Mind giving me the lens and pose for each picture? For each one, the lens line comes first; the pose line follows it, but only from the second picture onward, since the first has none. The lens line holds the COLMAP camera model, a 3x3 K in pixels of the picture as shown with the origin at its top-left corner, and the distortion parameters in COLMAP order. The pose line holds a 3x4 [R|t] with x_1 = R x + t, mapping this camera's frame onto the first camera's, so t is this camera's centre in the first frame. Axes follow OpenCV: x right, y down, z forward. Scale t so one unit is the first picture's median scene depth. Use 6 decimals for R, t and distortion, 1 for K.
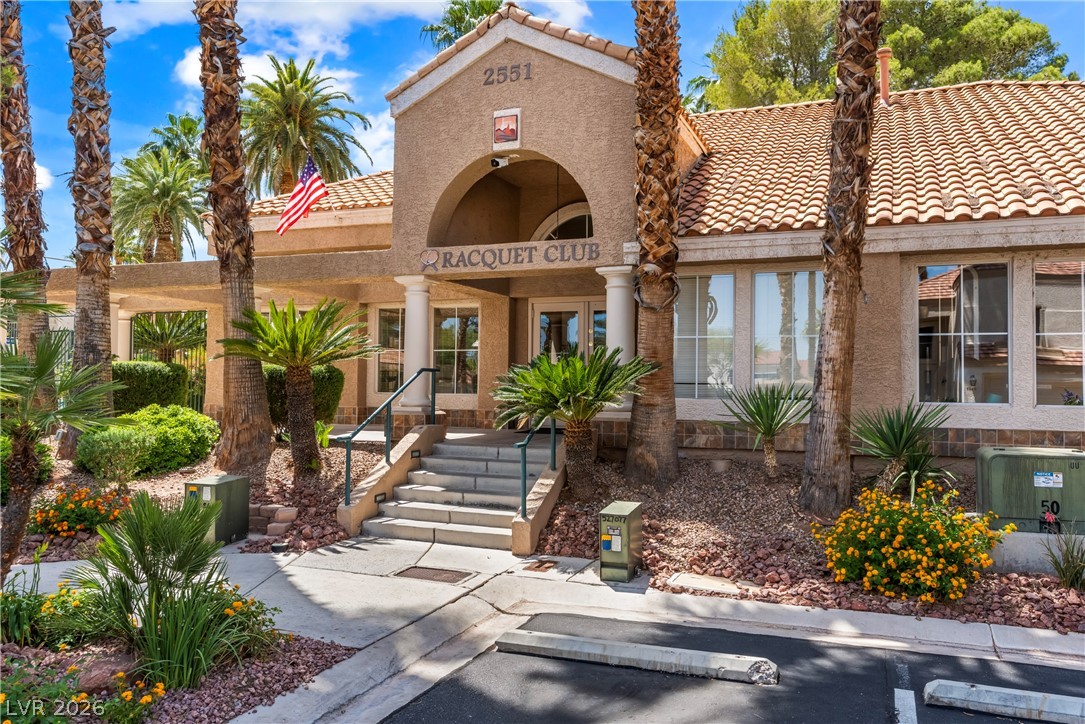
lens RADIAL K [[821.5, 0, 542.6], [0, 821.5, 363.1], [0, 0, 1]] dist [-0.014897, -0.001738]
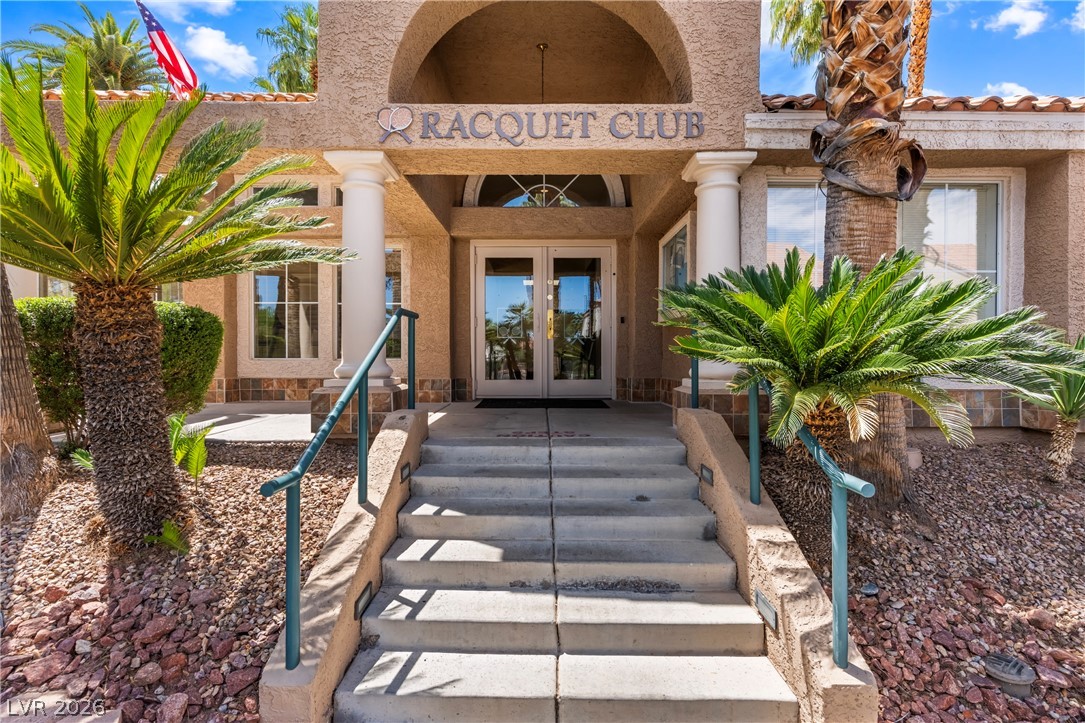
lens RADIAL K [[517.5, 0, 544.3], [0, 517.5, 359.8], [0, 0, 1]] dist [-0.000385, -0.000402]
pose [[0.926235, -0.011618, 0.376768, -0.193681], [-0.001606, 0.999394, 0.034764, 0.029180], [-0.376943, -0.032805, 0.925655, 0.666310]]
